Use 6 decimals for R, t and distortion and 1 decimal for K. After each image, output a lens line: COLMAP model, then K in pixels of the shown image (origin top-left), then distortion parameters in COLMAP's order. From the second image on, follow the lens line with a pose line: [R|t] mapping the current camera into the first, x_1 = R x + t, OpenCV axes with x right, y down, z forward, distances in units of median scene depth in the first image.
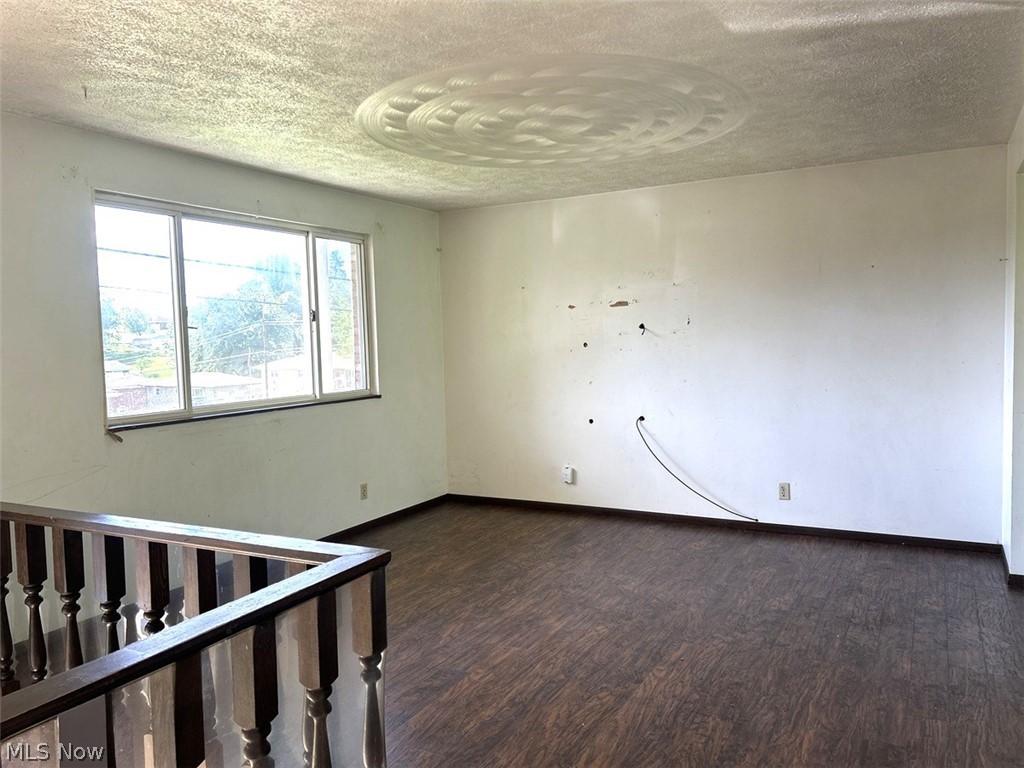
lens RADIAL K [[768.6, 0, 517.1], [0, 768.6, 382.7], [0, 0, 1]] dist [0.054929, -0.059539]
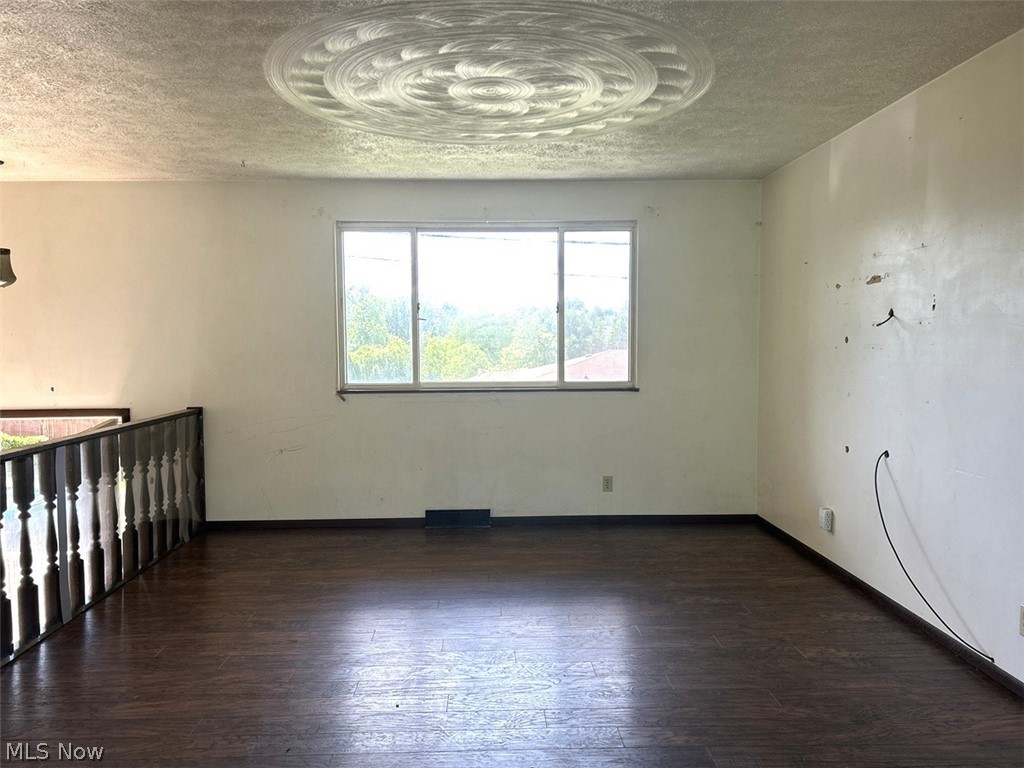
lens RADIAL K [[768.6, 0, 513.5], [0, 768.6, 385.1], [0, 0, 1]] dist [0.054929, -0.059539]
pose [[0.493411, 0.070546, -0.866931, 0.746147], [-0.057262, 0.997178, 0.048554, -0.033260], [0.867909, 0.025685, 0.496058, 0.511783]]
